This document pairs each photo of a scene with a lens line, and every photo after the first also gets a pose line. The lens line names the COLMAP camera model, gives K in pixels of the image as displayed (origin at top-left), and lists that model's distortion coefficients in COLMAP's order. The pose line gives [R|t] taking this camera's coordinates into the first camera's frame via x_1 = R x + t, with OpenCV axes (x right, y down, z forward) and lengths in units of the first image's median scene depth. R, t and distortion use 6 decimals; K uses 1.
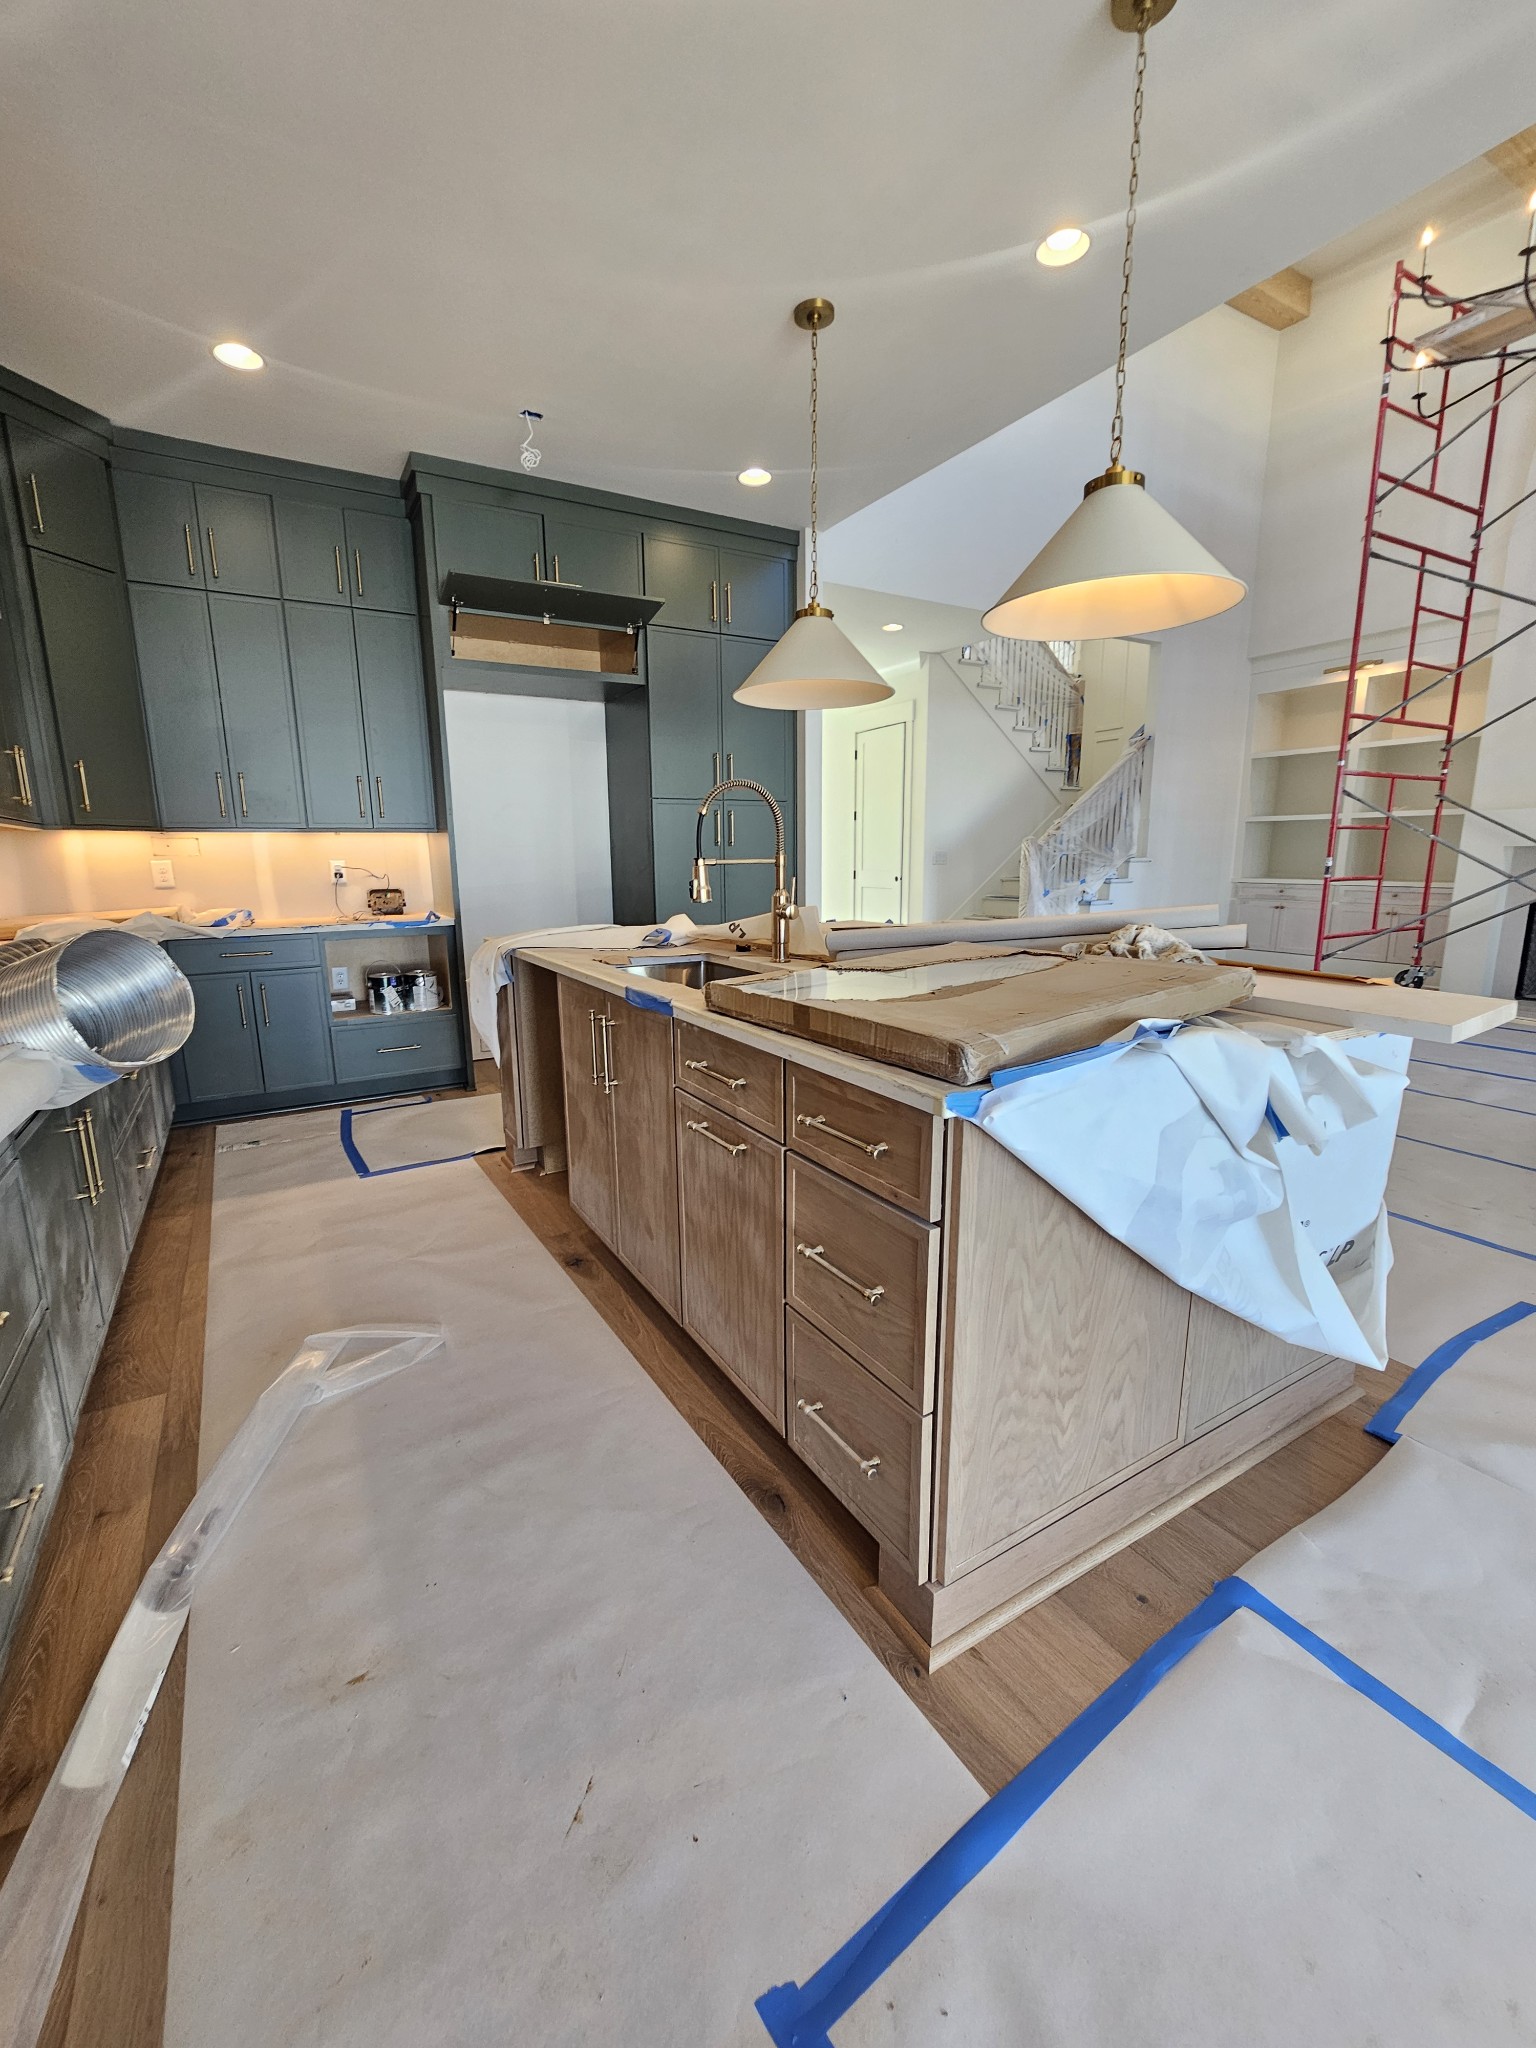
lens RADIAL K [[832.1, 0, 735.1], [0, 832.1, 1011.0], [0, 0, 1]] dist [-0.002280, 0.003583]
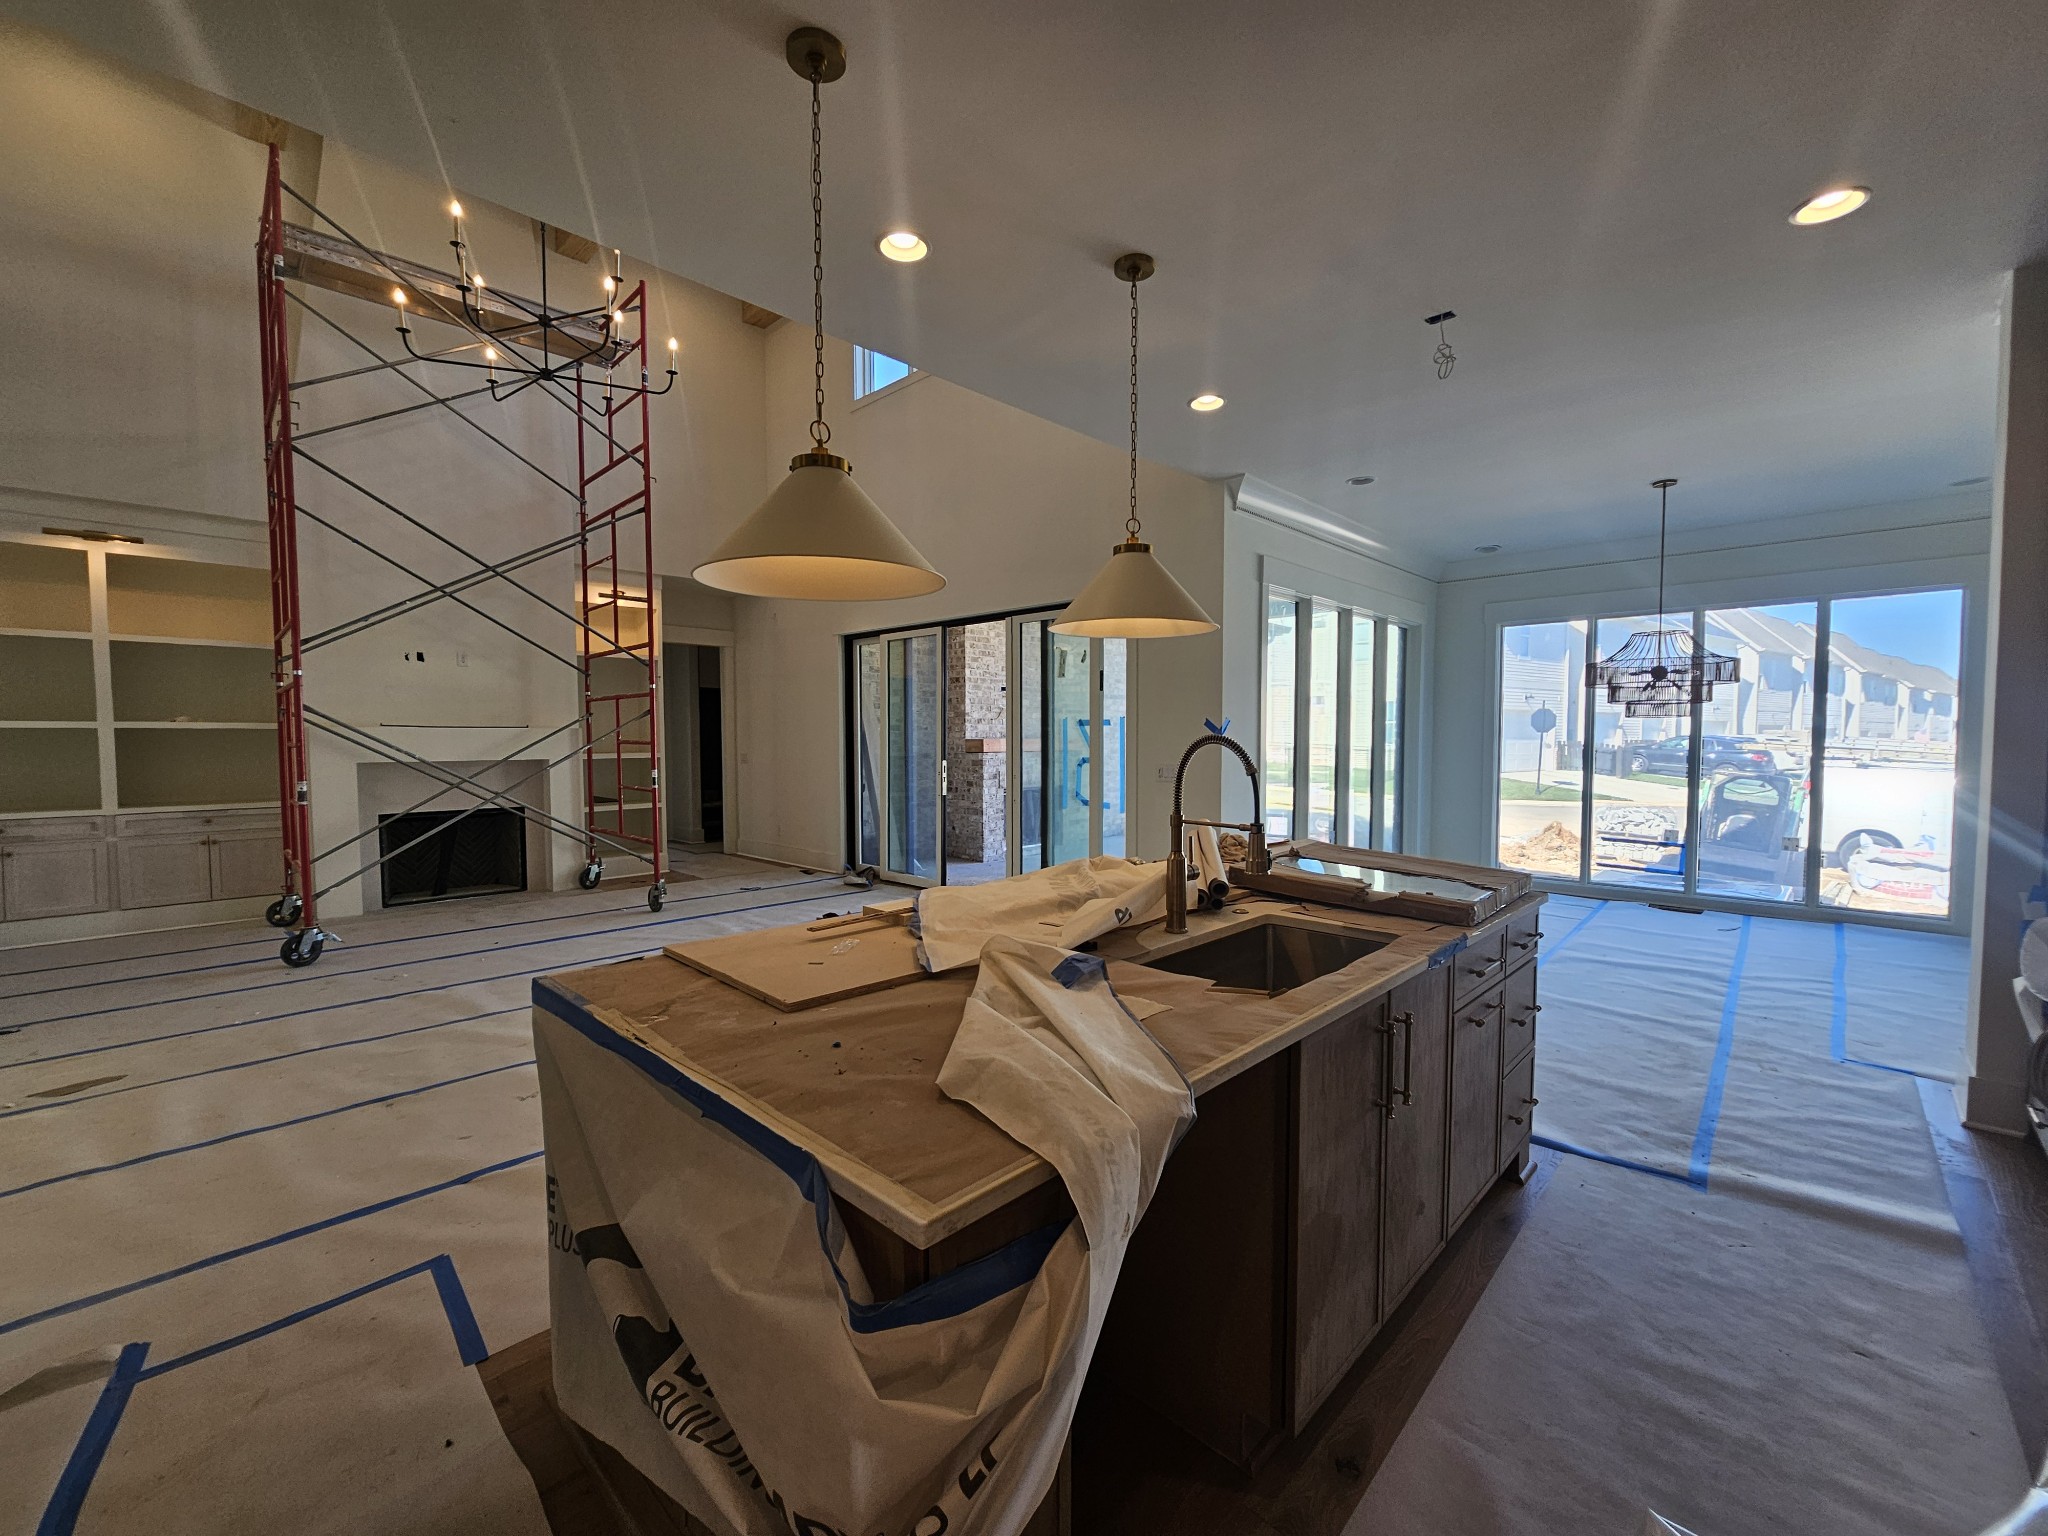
lens RADIAL K [[832.1, 0, 1024.0], [0, 832.1, 768.0], [0, 0, 1]] dist [-0.002280, 0.003583]
pose [[-0.282331, -0.028965, 0.958880, -0.277039], [0.187066, 0.978694, 0.084643, -0.123301], [-0.940902, 0.203271, -0.270897, 0.504151]]
